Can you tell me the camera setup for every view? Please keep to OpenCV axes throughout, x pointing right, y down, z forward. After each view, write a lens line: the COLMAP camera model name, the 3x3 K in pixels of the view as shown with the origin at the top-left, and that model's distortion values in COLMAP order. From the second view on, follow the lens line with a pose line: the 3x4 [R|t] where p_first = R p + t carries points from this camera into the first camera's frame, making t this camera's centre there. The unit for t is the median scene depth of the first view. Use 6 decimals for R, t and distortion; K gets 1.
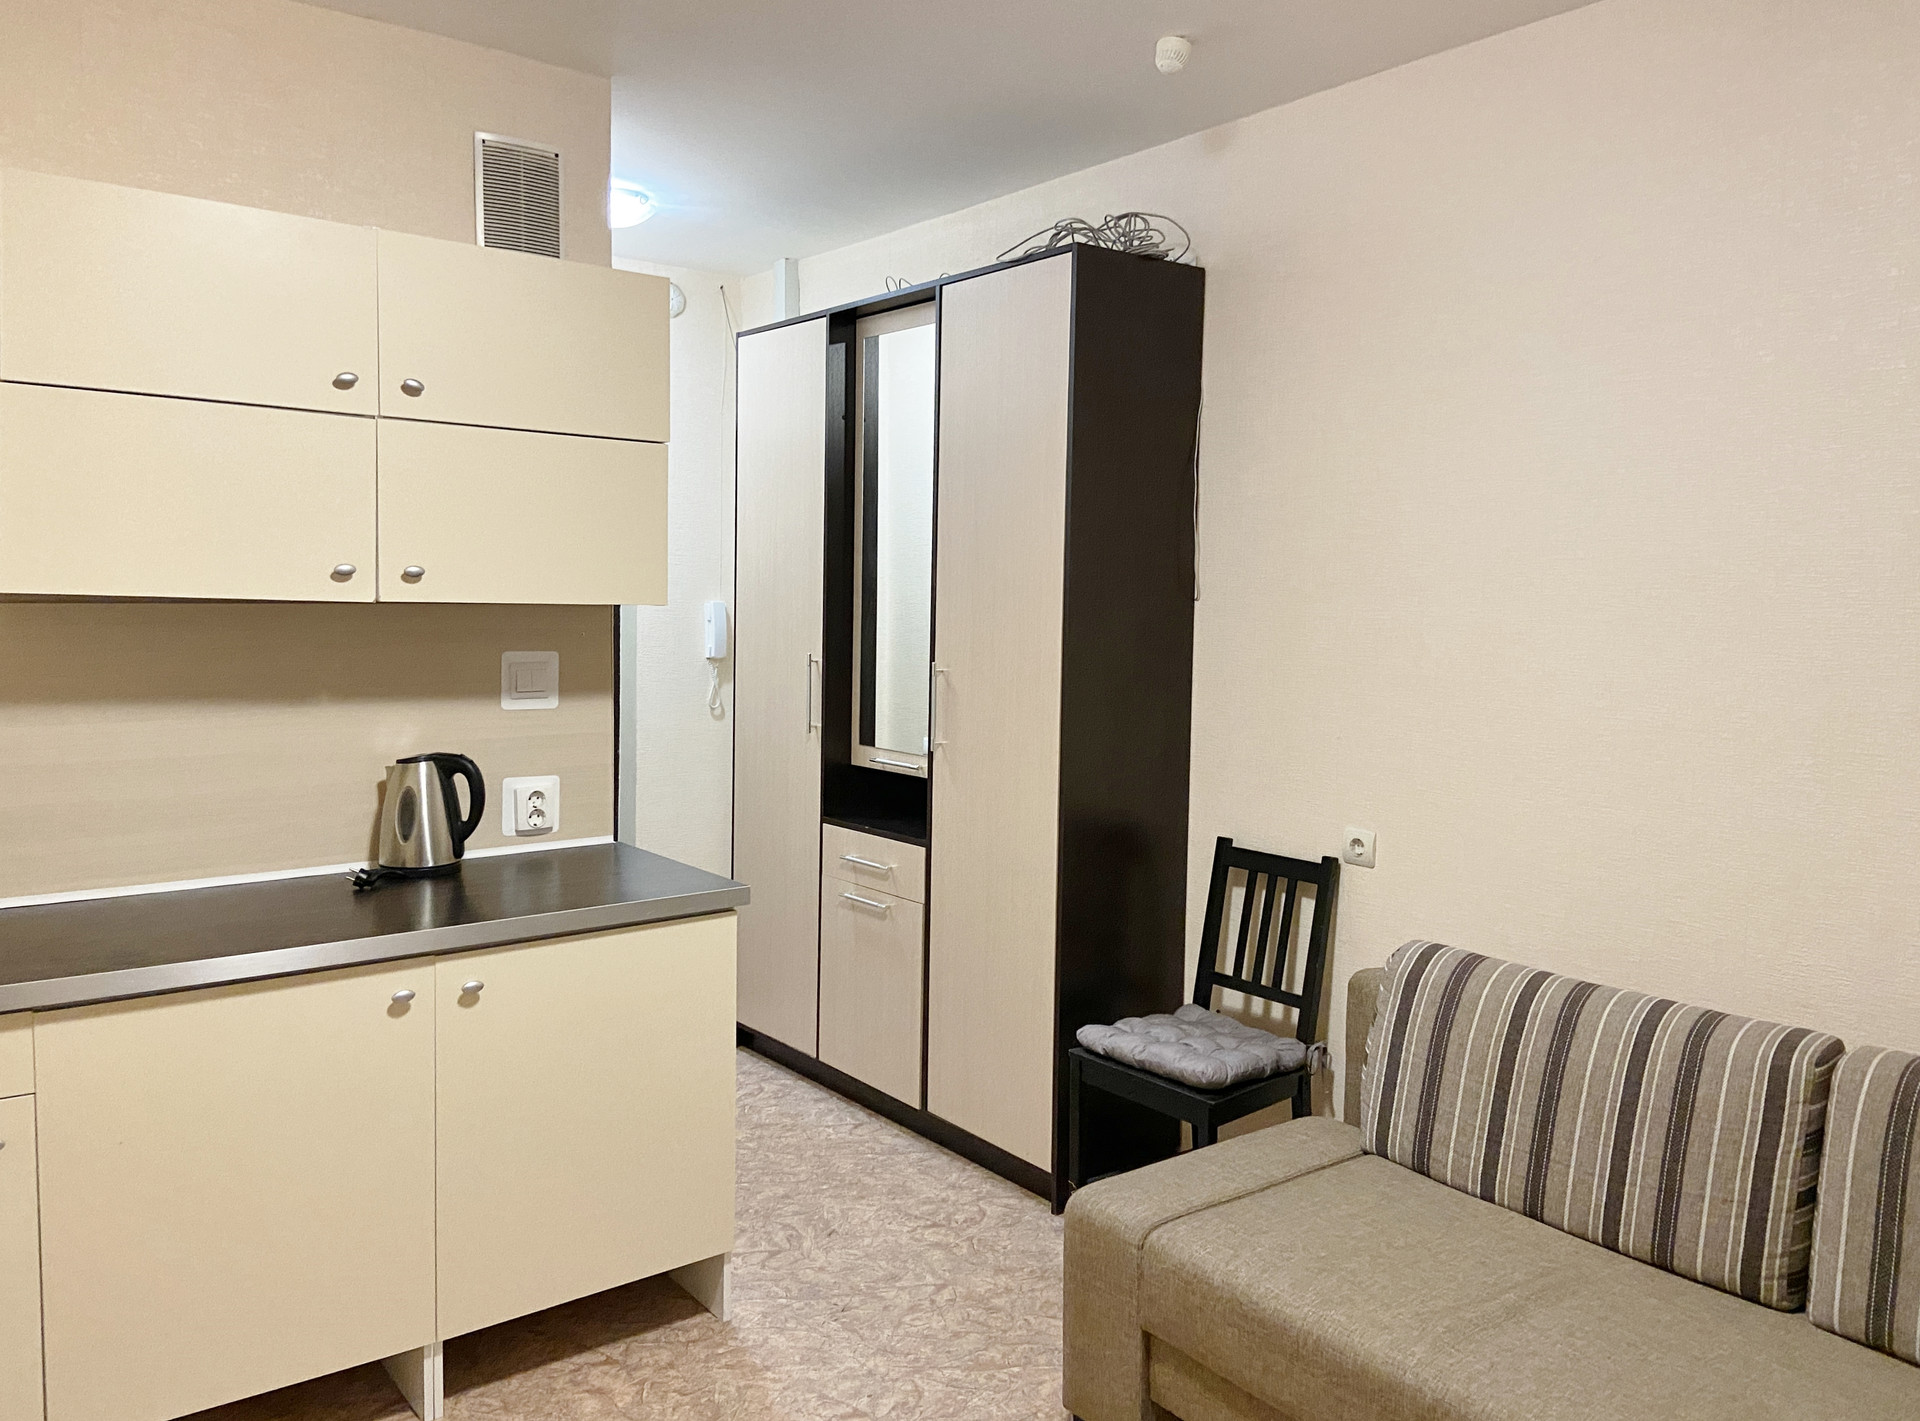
lens RADIAL K [[1461.9, 0, 960.0], [0, 1461.9, 710.5], [0, 0, 1]] dist [0.110064, -0.152841]
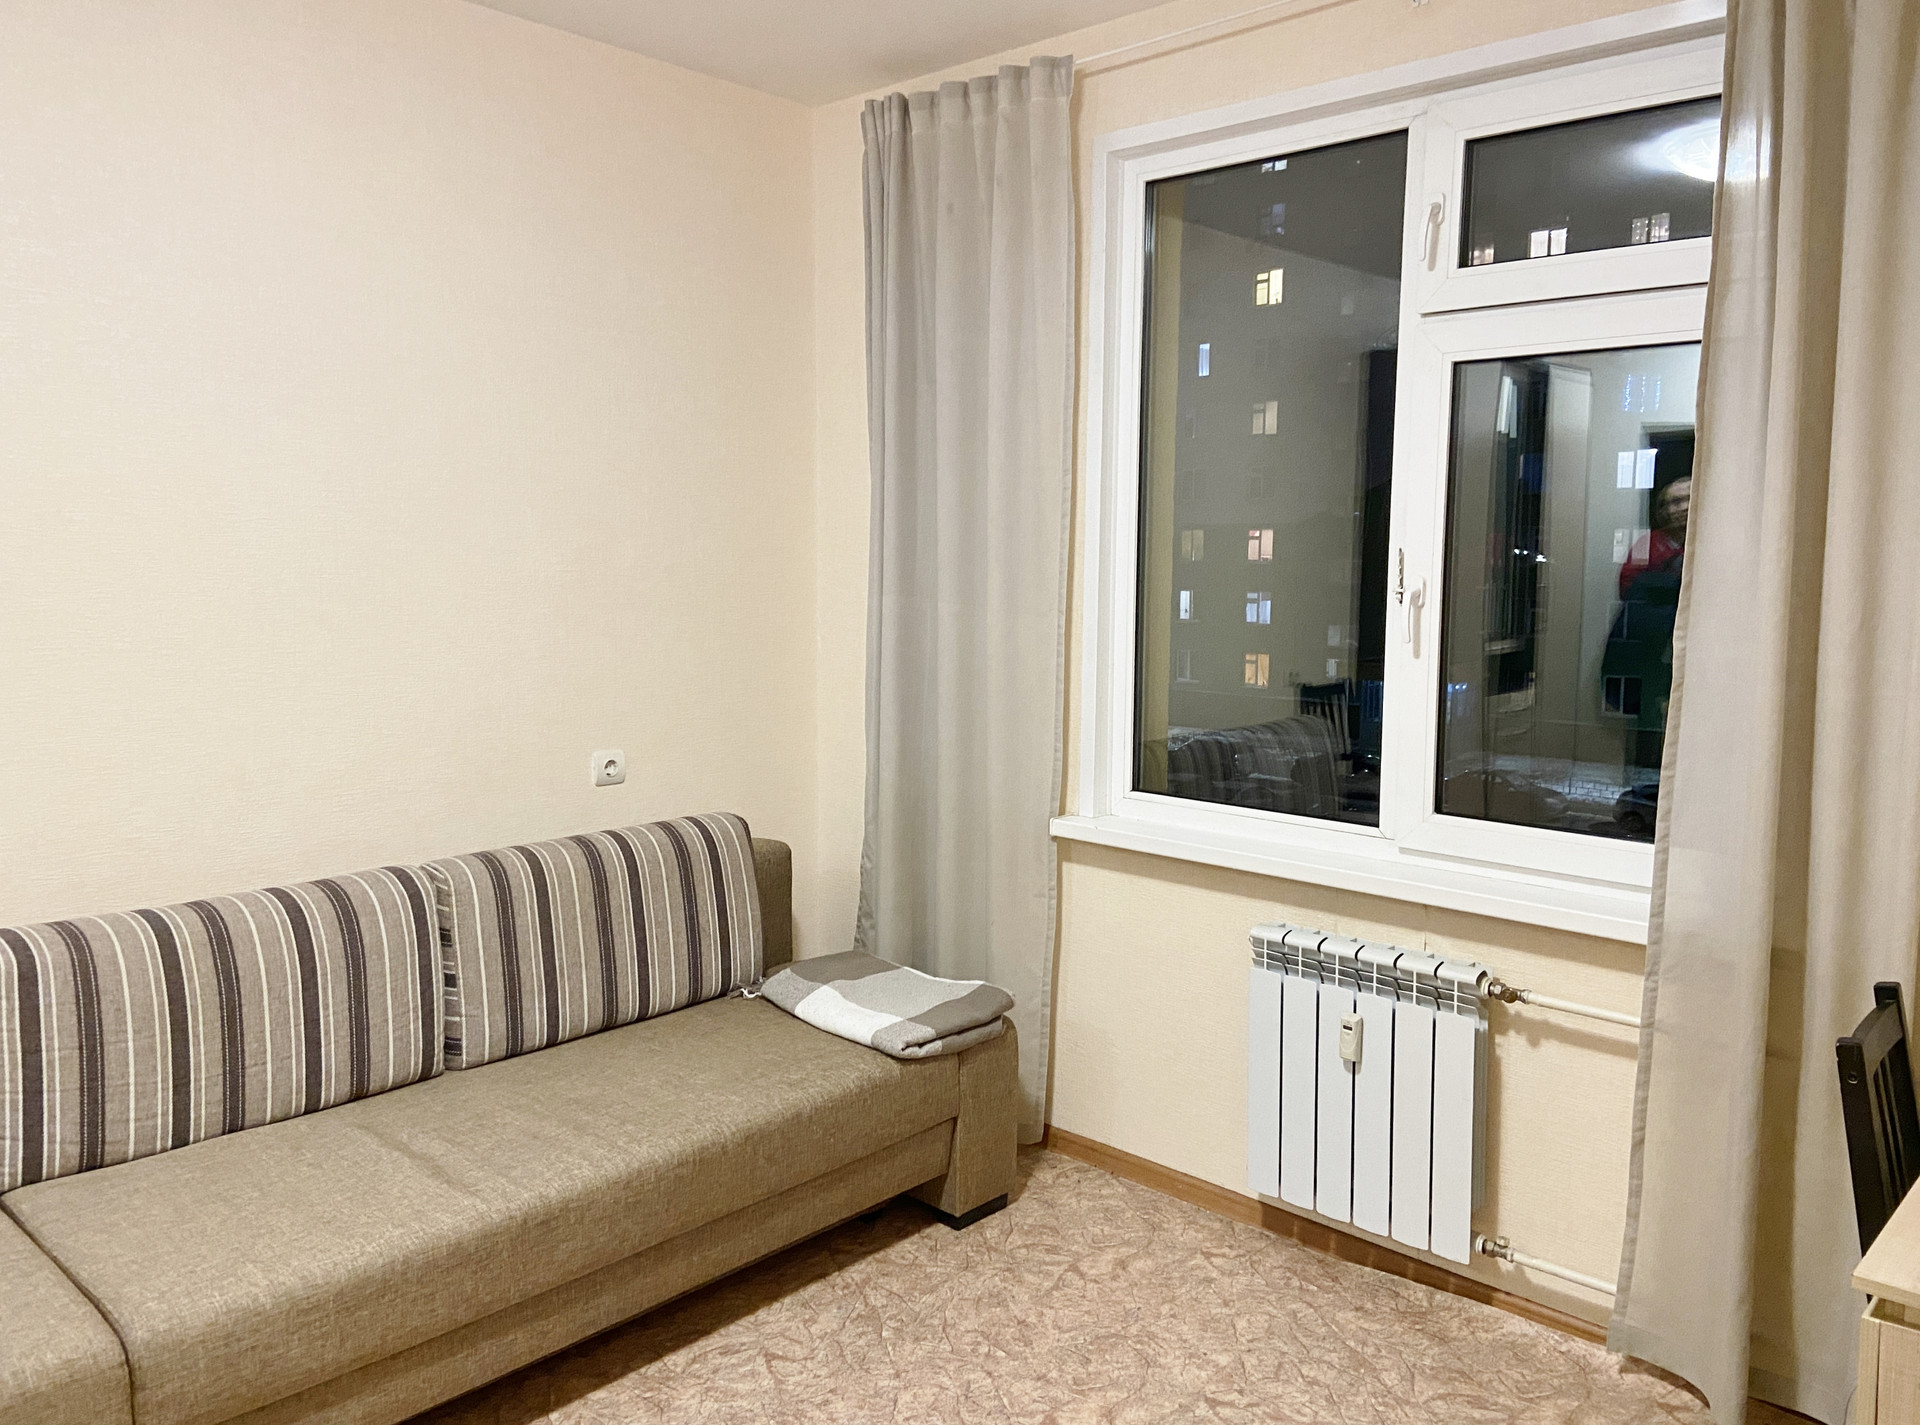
lens RADIAL K [[1461.9, 0, 960.0], [0, 1461.9, 712.5], [0, 0, 1]] dist [0.110064, -0.152841]
pose [[-0.155174, -0.127128, 0.979673, -0.687028], [0.075320, 0.987276, 0.140045, -0.052997], [-0.985012, 0.095520, -0.143624, 0.649262]]
